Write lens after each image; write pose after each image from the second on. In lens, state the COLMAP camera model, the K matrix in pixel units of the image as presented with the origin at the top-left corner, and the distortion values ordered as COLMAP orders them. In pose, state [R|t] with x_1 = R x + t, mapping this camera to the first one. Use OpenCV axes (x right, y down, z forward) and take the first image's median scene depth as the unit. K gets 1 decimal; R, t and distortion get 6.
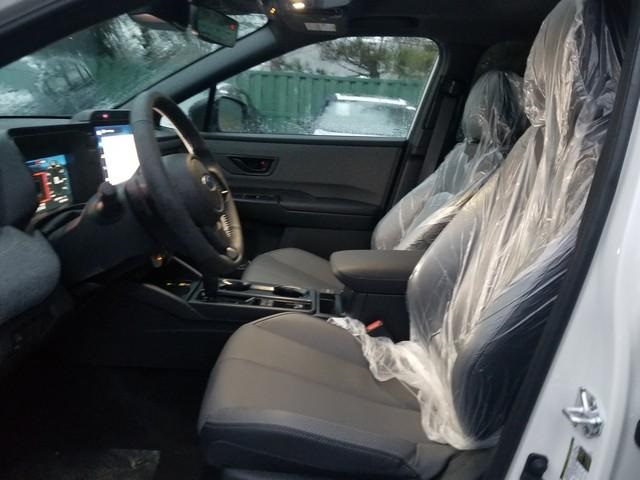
lens RADIAL K [[538.5, 0, 320.0], [0, 538.5, 240.0], [0, 0, 1]] dist [0.106707, -0.219590]
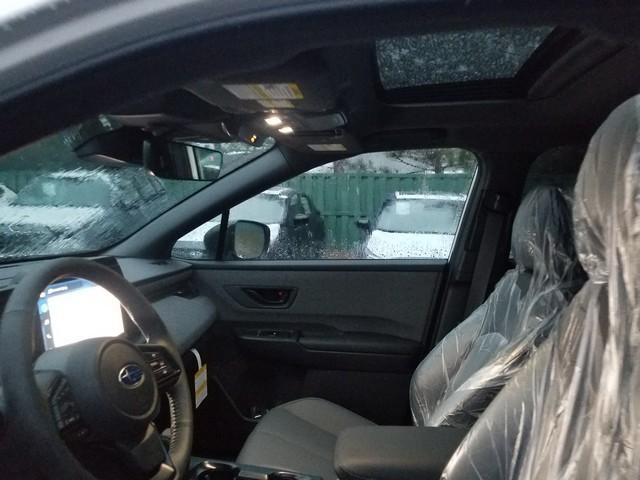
lens RADIAL K [[538.5, 0, 320.0], [0, 538.5, 240.0], [0, 0, 1]] dist [0.106707, -0.219590]
pose [[0.989718, -0.039410, -0.137497, 0.098057], [0.016079, 0.985854, -0.166834, -0.100987], [0.142127, 0.162908, 0.976351, 0.181620]]
